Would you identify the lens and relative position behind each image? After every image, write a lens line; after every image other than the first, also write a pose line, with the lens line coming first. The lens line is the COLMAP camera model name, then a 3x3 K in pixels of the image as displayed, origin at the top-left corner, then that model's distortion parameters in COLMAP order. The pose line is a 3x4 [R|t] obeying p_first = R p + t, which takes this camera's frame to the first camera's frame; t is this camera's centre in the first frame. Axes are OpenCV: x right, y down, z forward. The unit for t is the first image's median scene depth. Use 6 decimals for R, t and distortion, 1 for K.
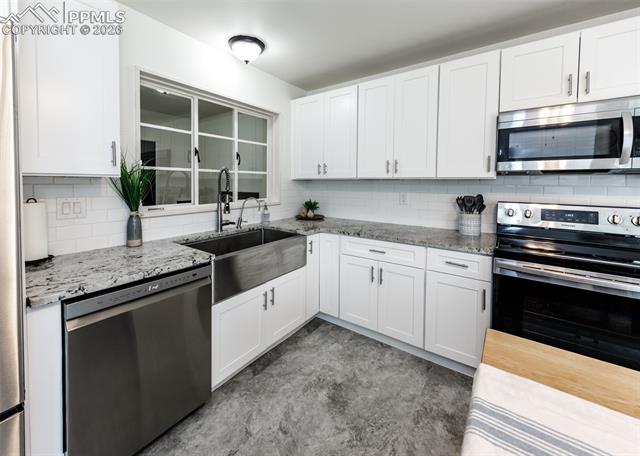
lens RADIAL K [[257.9, 0, 314.2], [0, 257.9, 190.0], [0, 0, 1]] dist [0.002383, -0.000794]
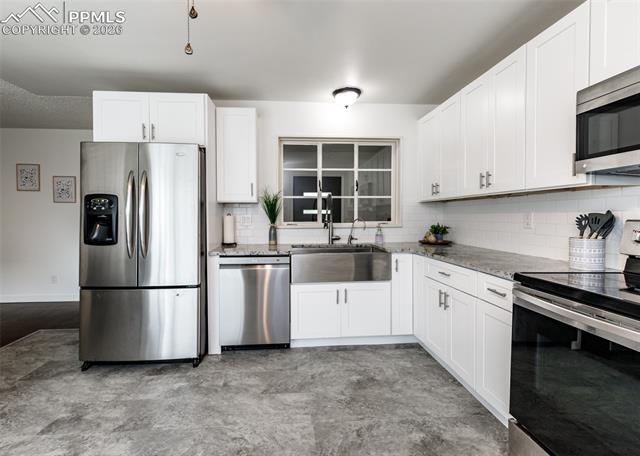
lens RADIAL K [[306.9, 0, 311.1], [0, 306.9, 220.1], [0, 0, 1]] dist [0.002866, -0.000299]
pose [[0.657858, 0.000559, -0.753142, 0.792100], [-0.013439, 0.999849, -0.010997, 0.065715], [0.753022, 0.017355, 0.657767, -0.086806]]
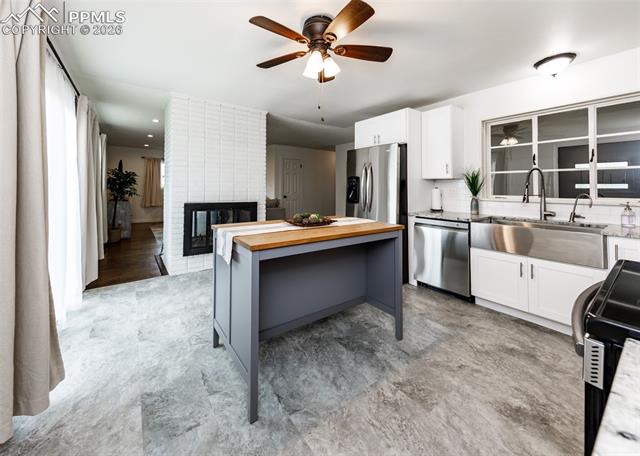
lens RADIAL K [[253.0, 0, 308.9], [0, 253.0, 180.6], [0, 0, 1]] dist [0.004665, 0.000203]
pose [[-0.303047, -0.041249, -0.952082, 1.243623], [-0.042219, 0.998663, -0.029829, 0.064409], [0.952040, 0.031157, -0.304383, 0.336762]]
